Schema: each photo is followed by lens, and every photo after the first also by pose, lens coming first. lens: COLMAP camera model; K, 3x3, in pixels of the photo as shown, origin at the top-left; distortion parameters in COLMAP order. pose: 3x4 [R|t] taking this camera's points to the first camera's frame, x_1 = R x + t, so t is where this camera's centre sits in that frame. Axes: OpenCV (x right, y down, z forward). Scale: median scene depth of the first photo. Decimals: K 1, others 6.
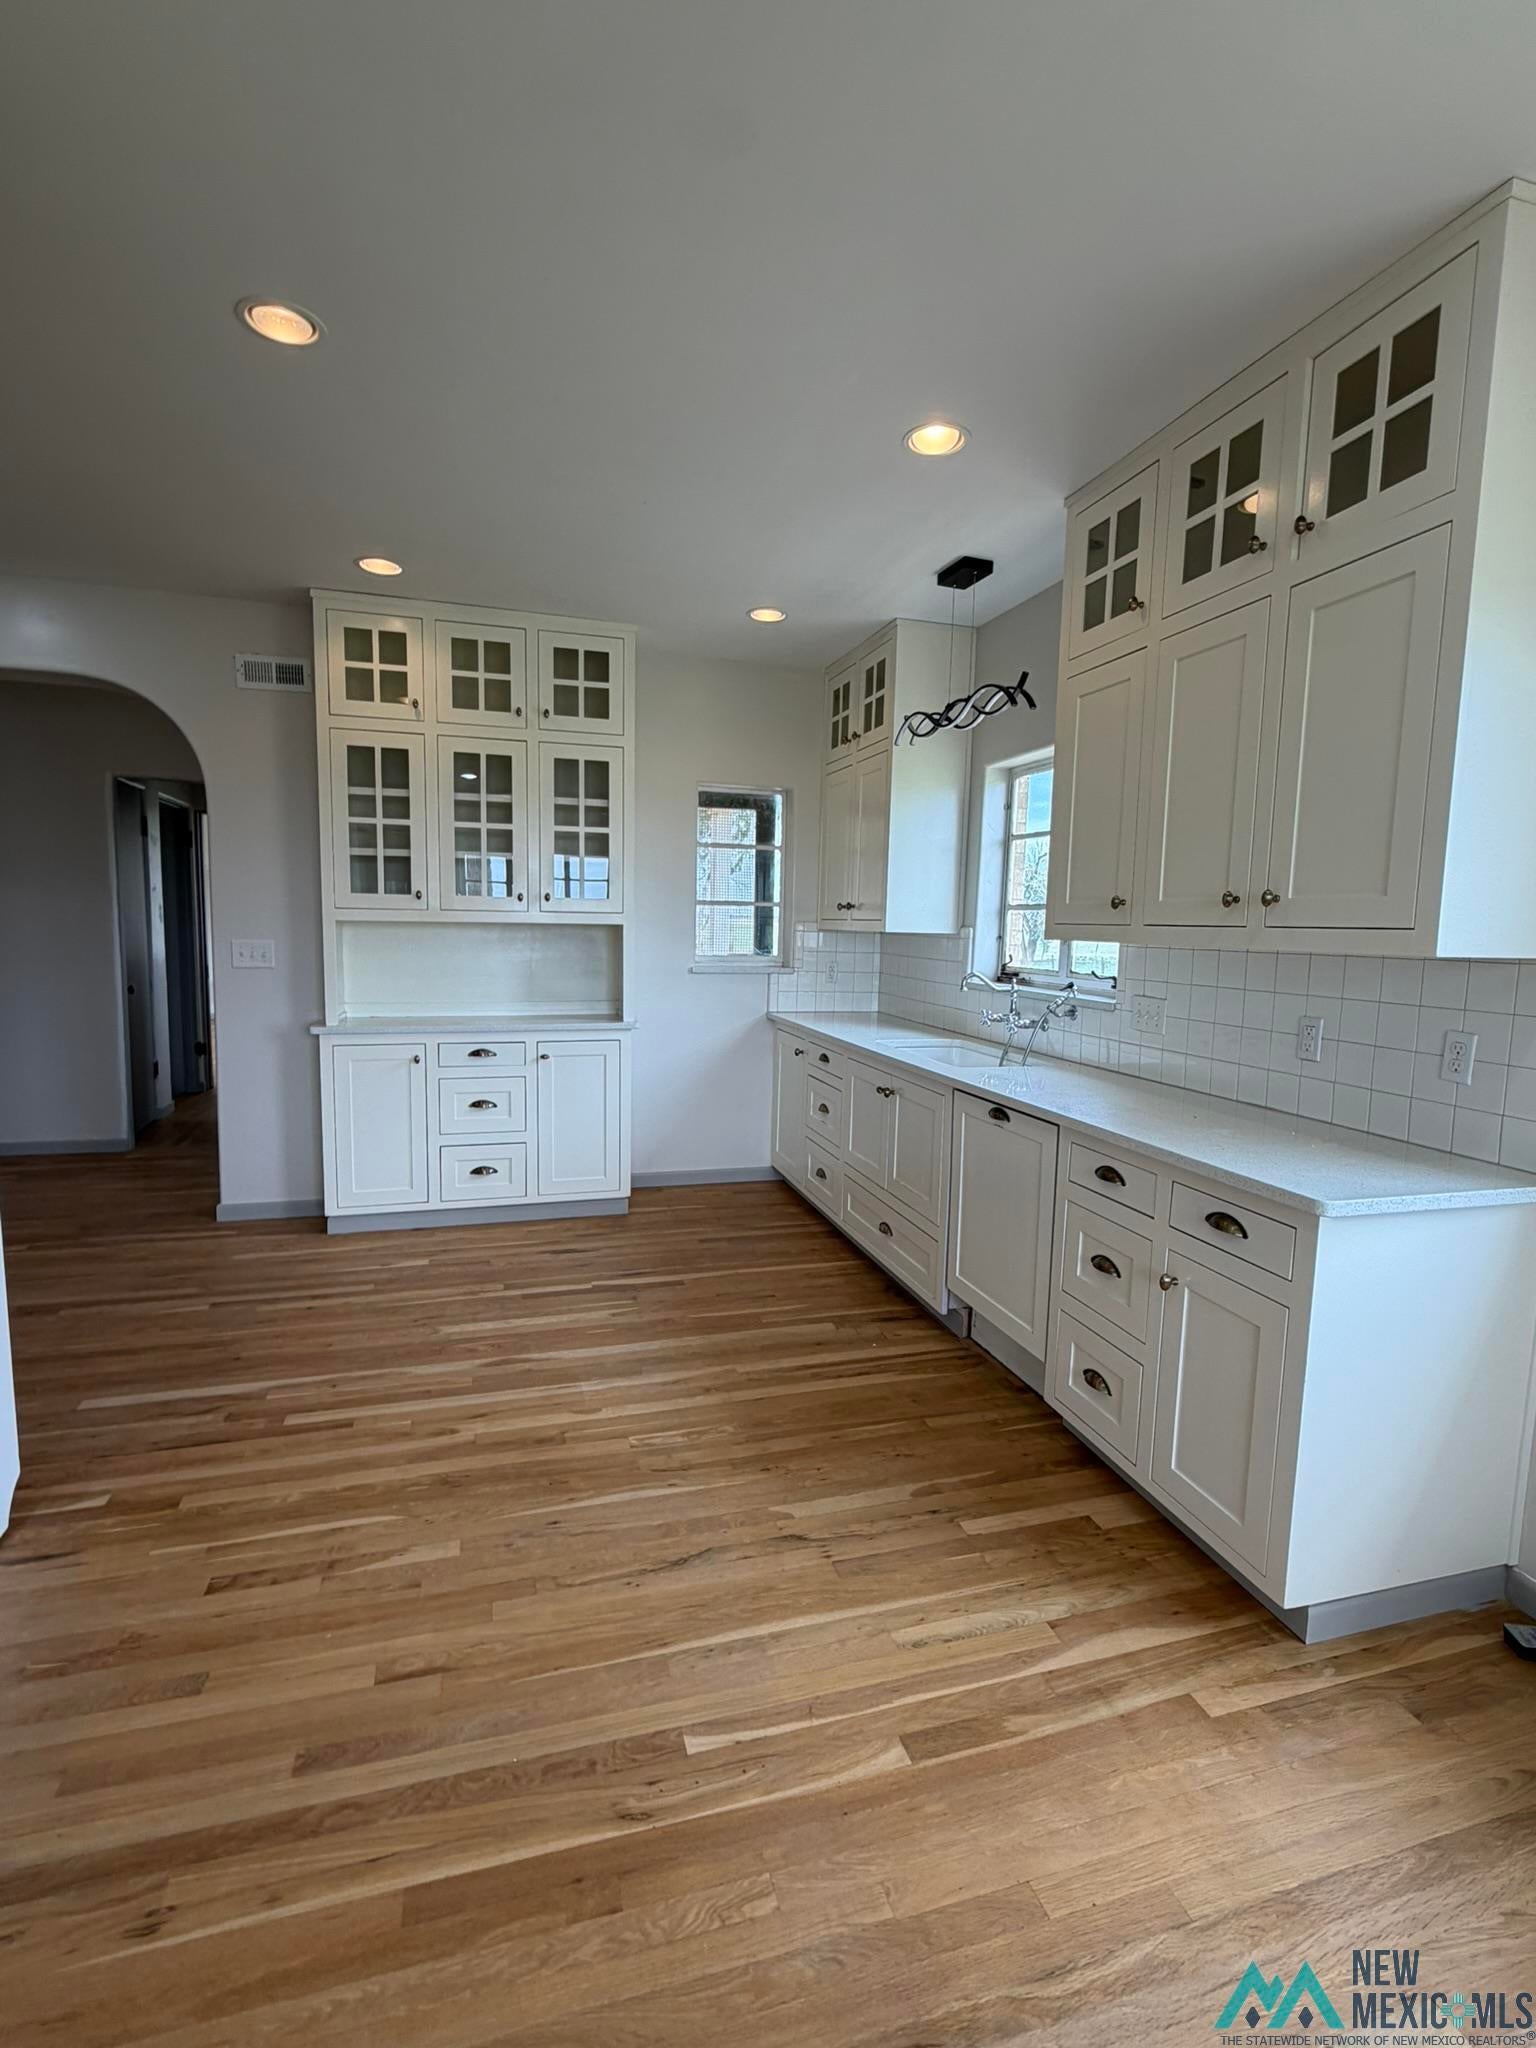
lens RADIAL K [[954.8, 0, 768.0], [0, 954.8, 1024.0], [0, 0, 1]] dist [0.000545, -0.000561]
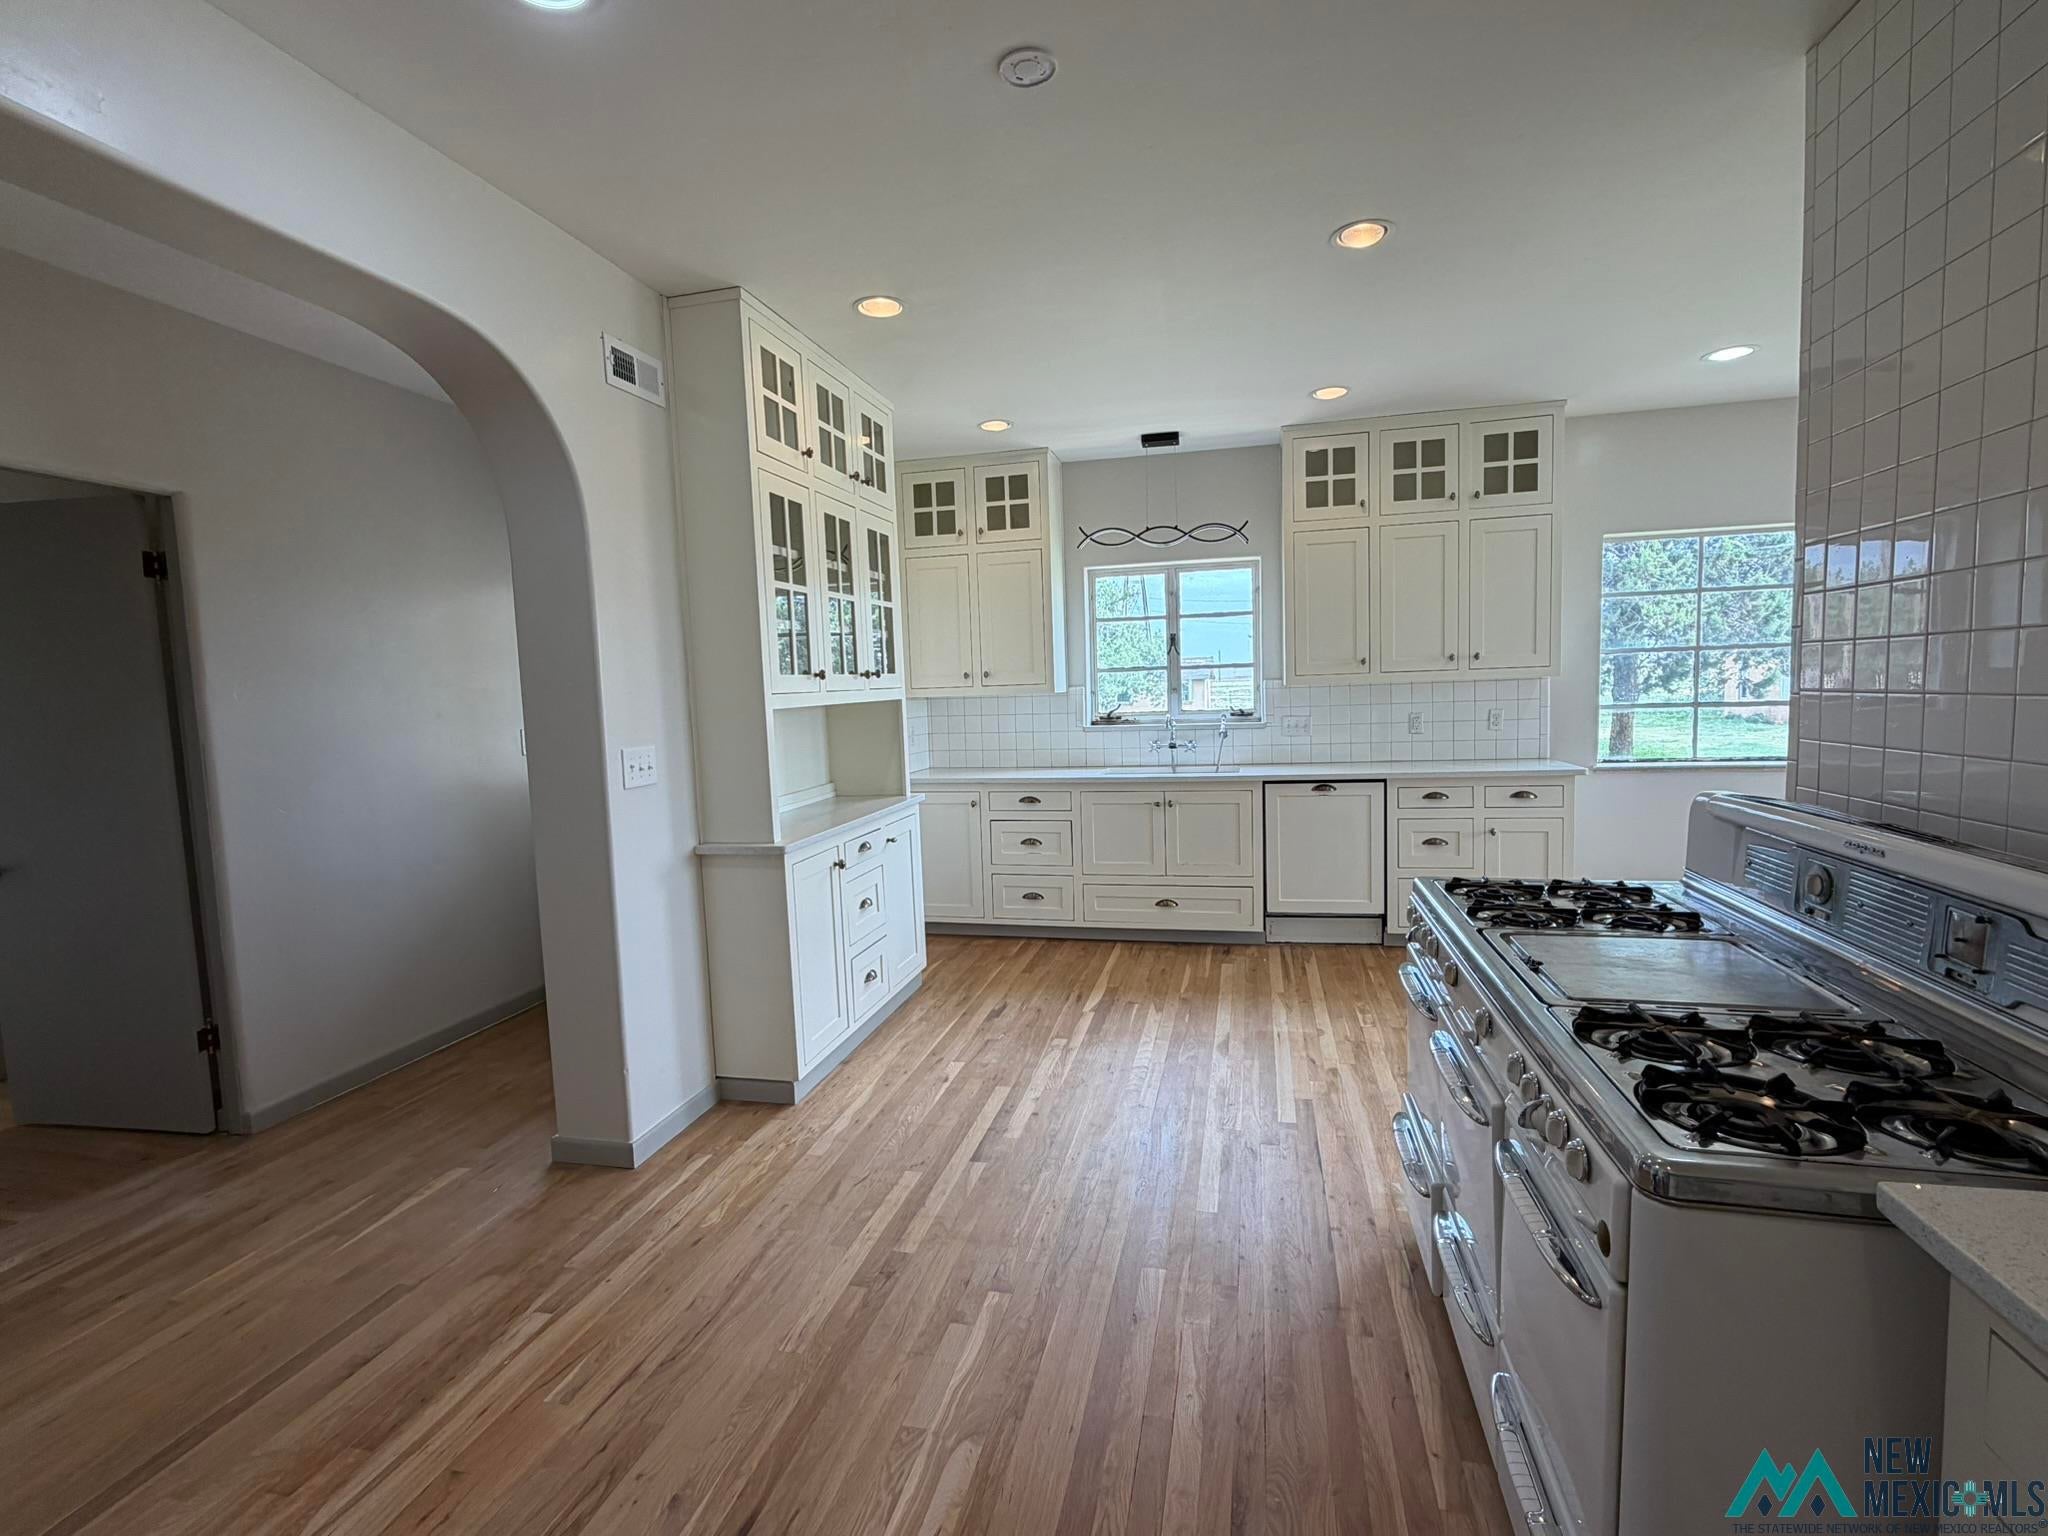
lens RADIAL K [[954.8, 0, 1023.8], [0, 954.8, 772.7], [0, 0, 1]] dist [0.000545, -0.000561]
pose [[0.496897, -0.120448, 0.859410, -1.218713], [0.138889, 0.988593, 0.058250, -0.086586], [-0.856623, 0.090418, 0.507958, 0.492461]]
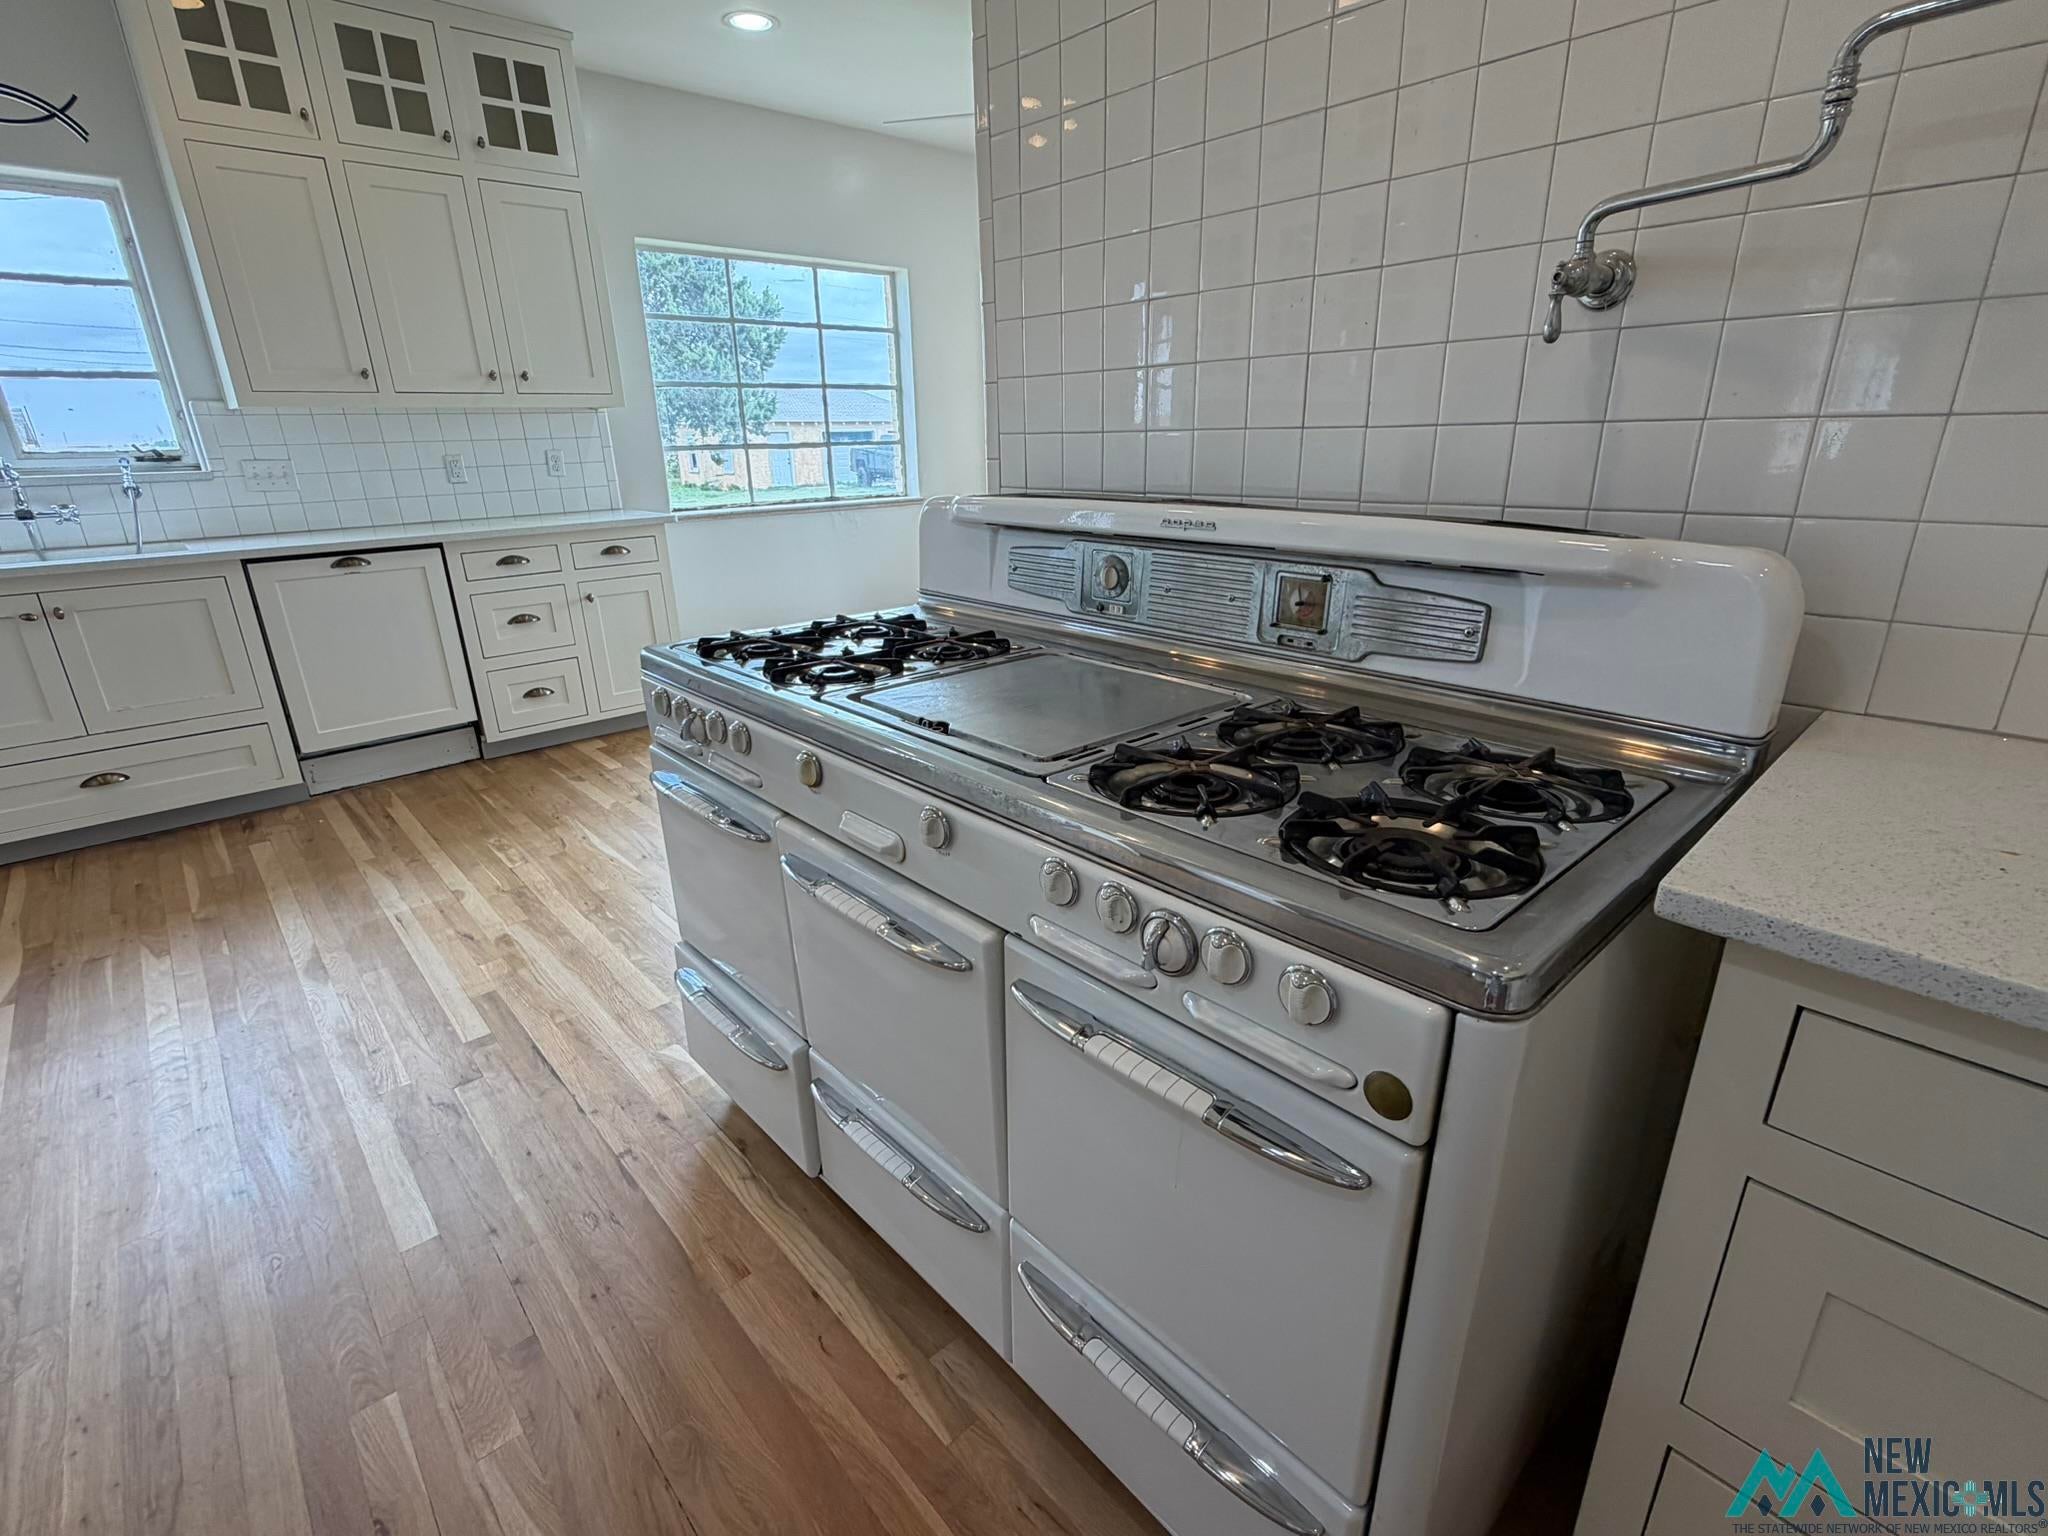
lens RADIAL K [[954.8, 0, 1023.8], [0, 954.8, 772.7], [0, 0, 1]] dist [0.000545, -0.000561]
pose [[-0.438120, -0.318896, 0.840450, -0.993541], [0.103145, 0.910950, 0.399415, -0.045310], [-0.892979, 0.261680, -0.366213, 0.626950]]
